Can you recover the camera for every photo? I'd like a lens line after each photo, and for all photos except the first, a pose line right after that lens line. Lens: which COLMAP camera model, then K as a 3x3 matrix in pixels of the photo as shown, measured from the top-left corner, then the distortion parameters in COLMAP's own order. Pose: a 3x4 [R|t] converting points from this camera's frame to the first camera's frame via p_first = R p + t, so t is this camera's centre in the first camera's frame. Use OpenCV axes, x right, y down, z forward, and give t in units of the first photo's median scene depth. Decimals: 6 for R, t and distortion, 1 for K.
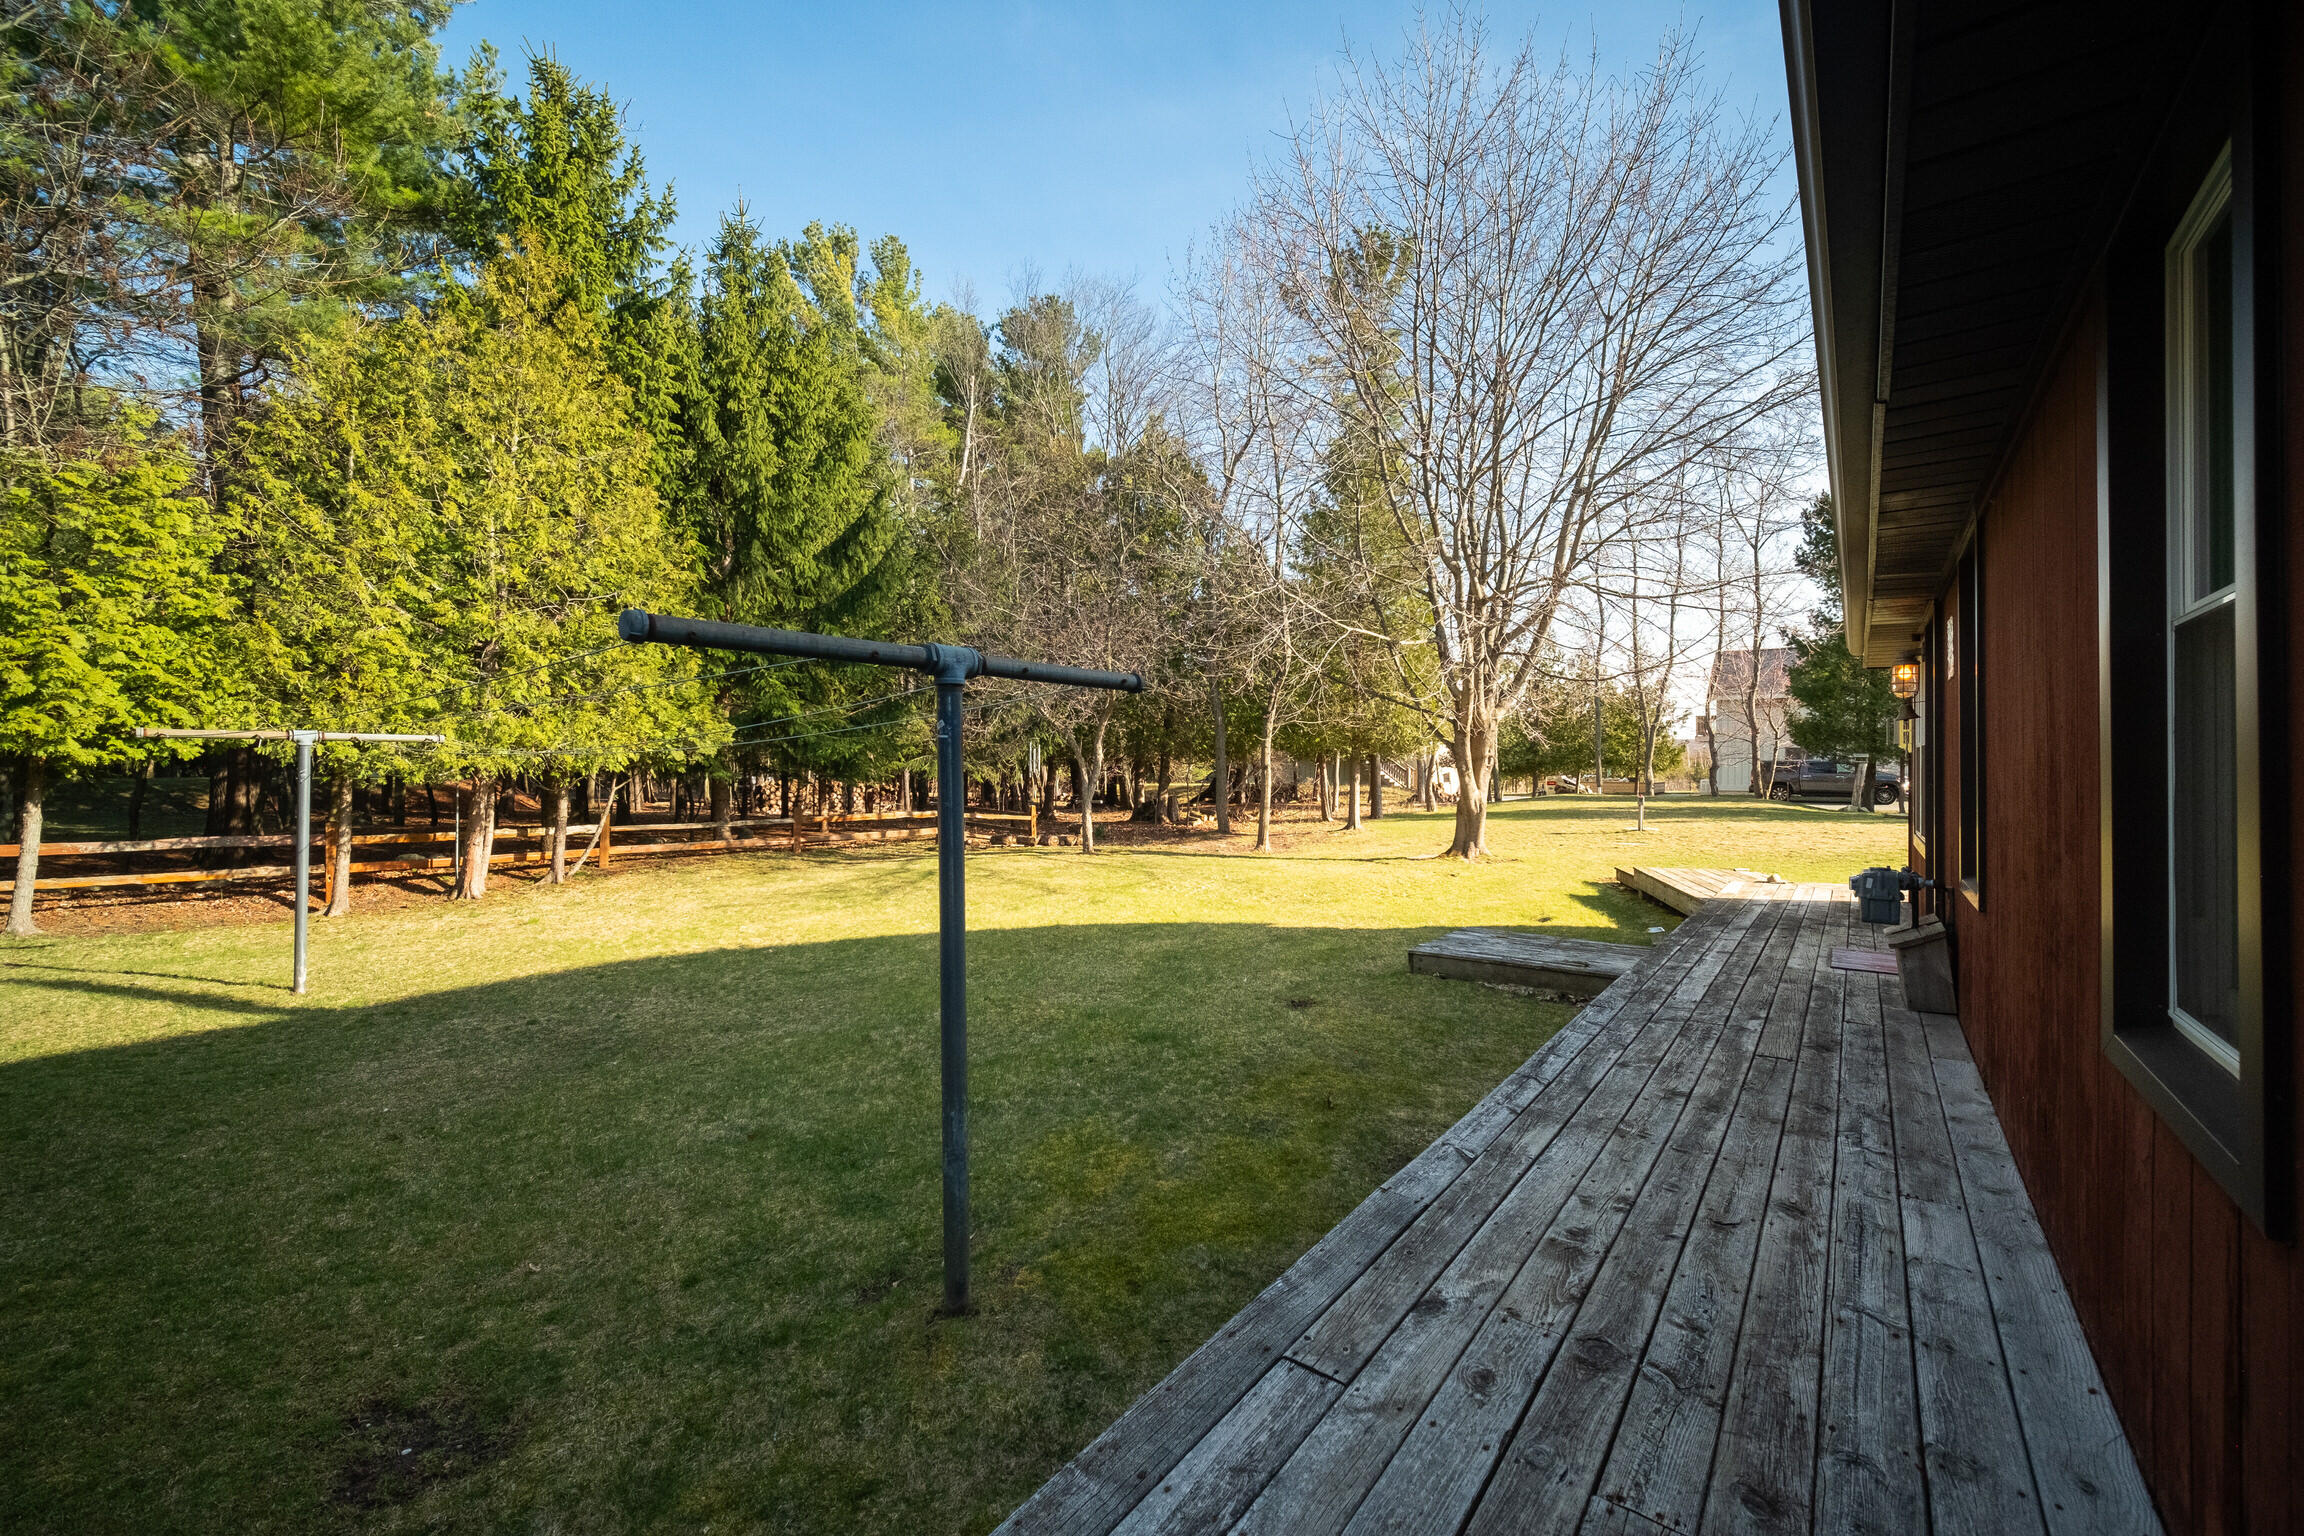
lens RADIAL K [[919.7, 0, 1147.1], [0, 919.7, 754.9], [0, 0, 1]] dist [0.000800, 0.000531]
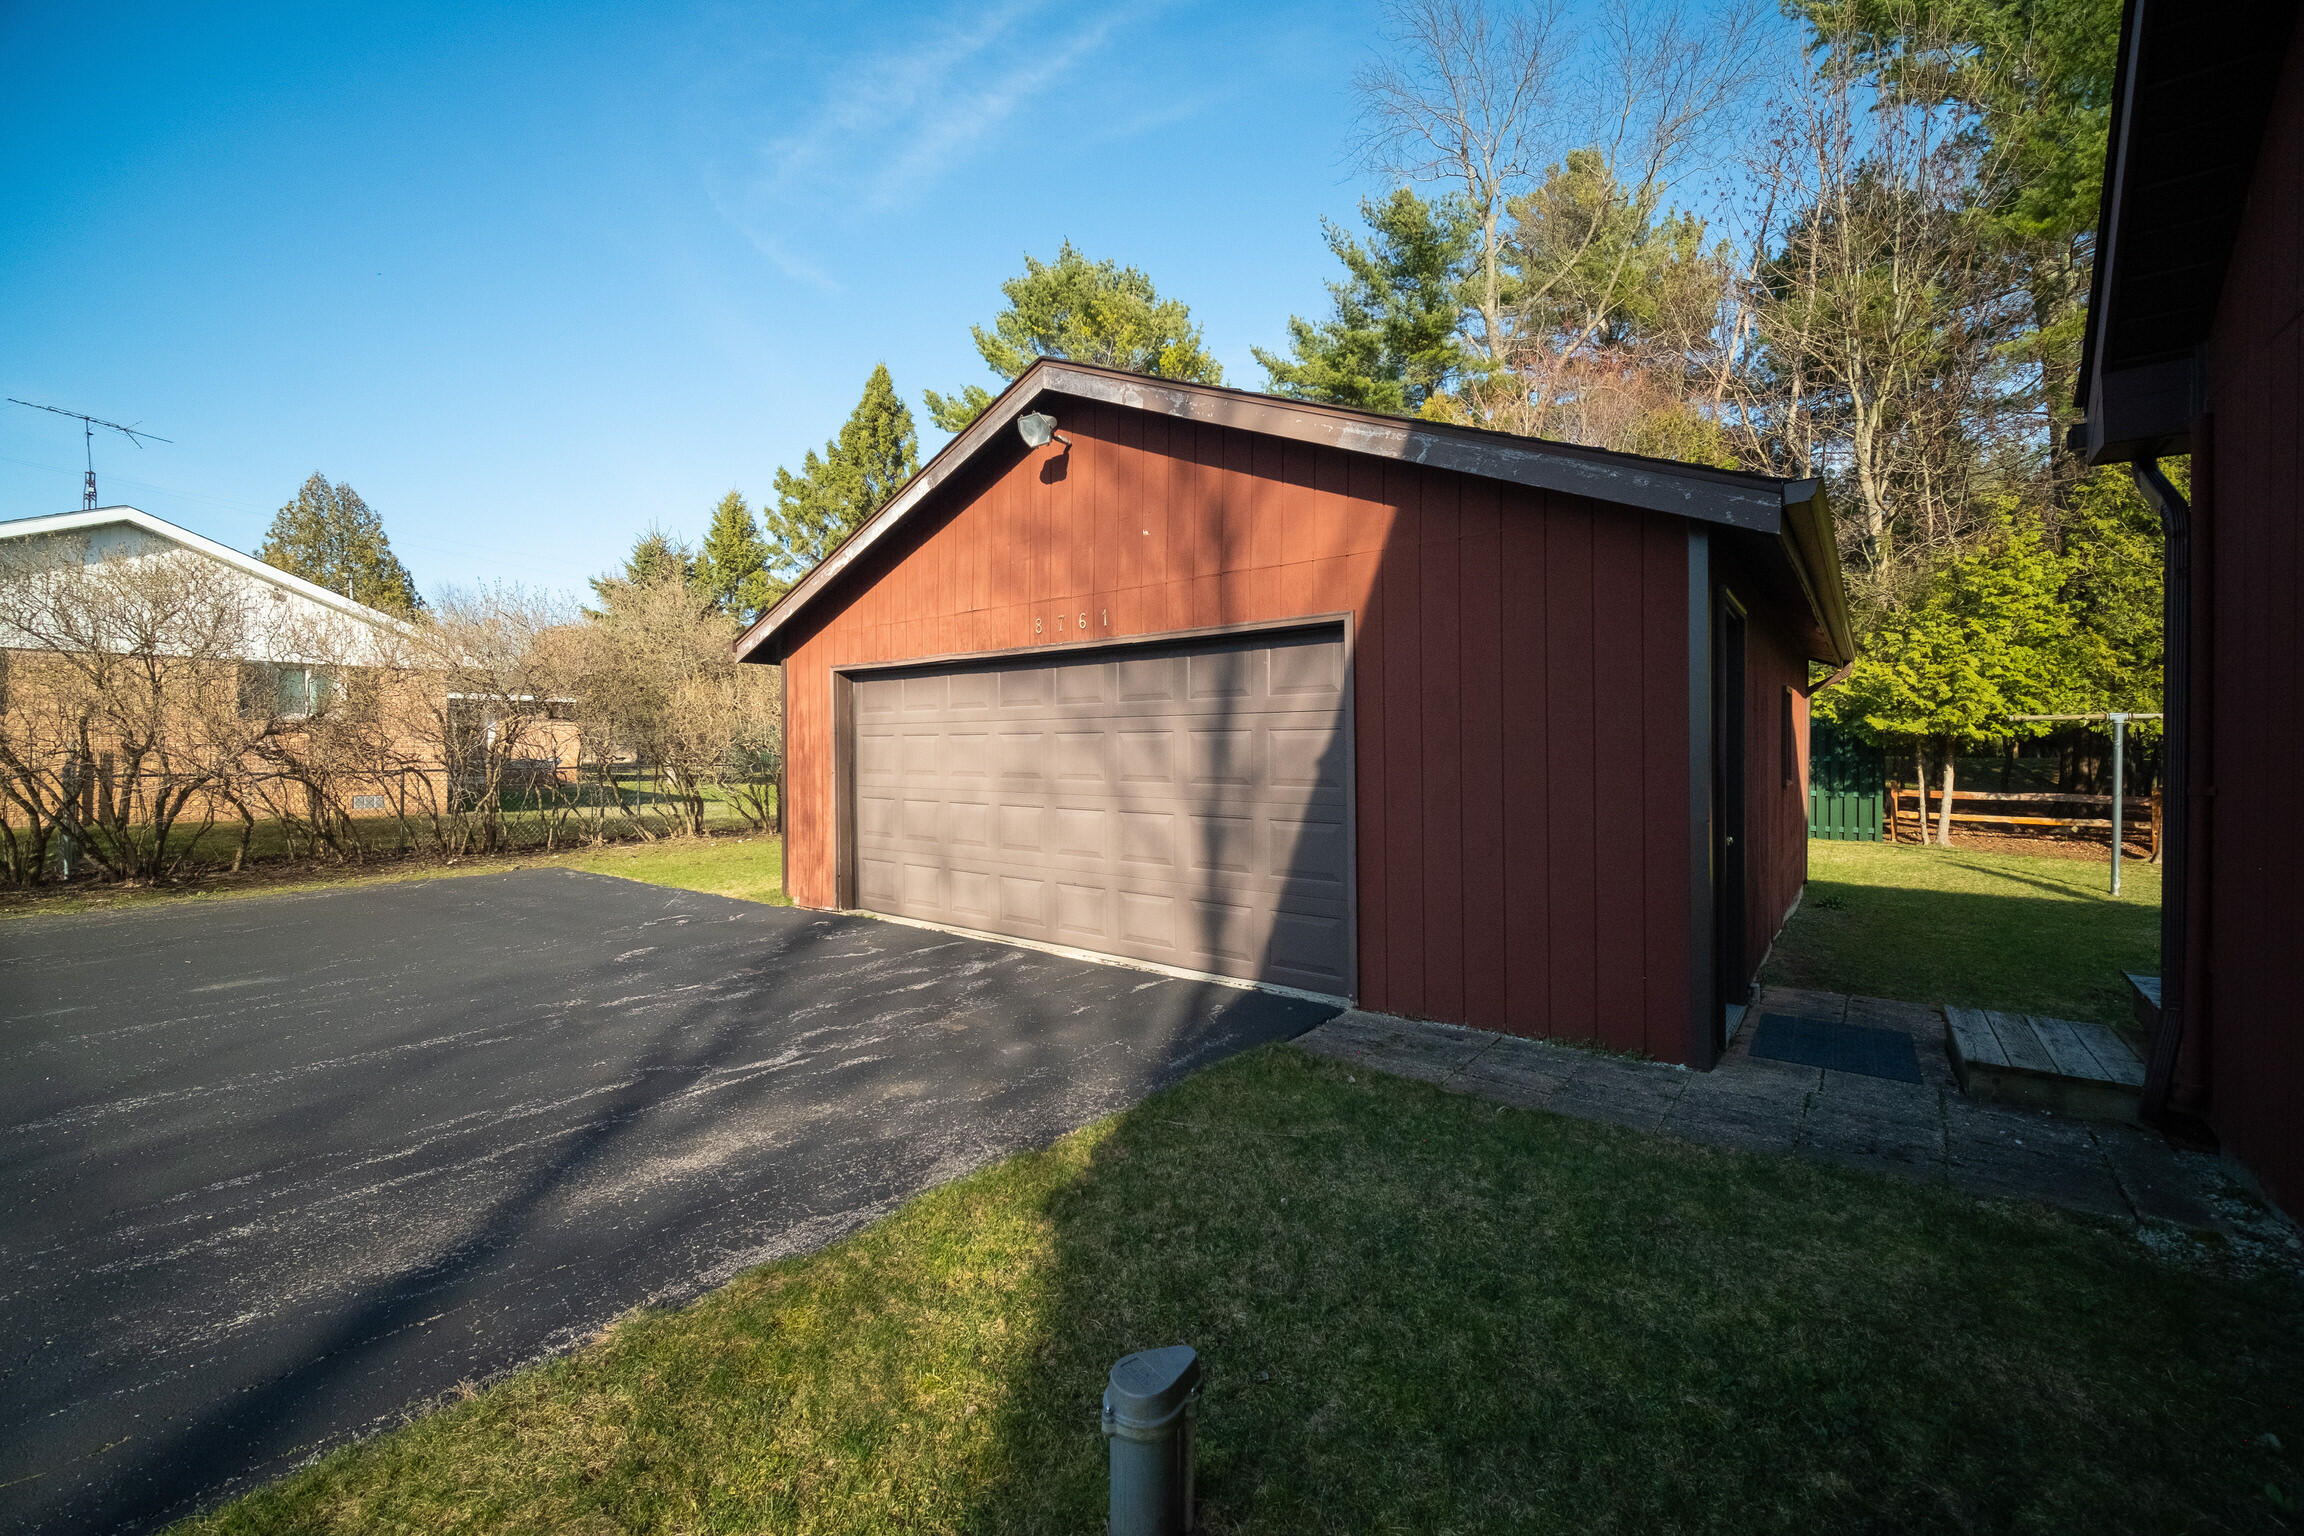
lens RADIAL K [[919.7, 0, 1147.1], [0, 919.7, 754.9], [0, 0, 1]] dist [0.000800, 0.000531]
pose [[-0.010621, 0.004900, -0.999932, 0.414953], [0.012068, 0.999916, 0.004772, 0.010383], [0.999871, -0.012017, -0.010679, -0.384465]]
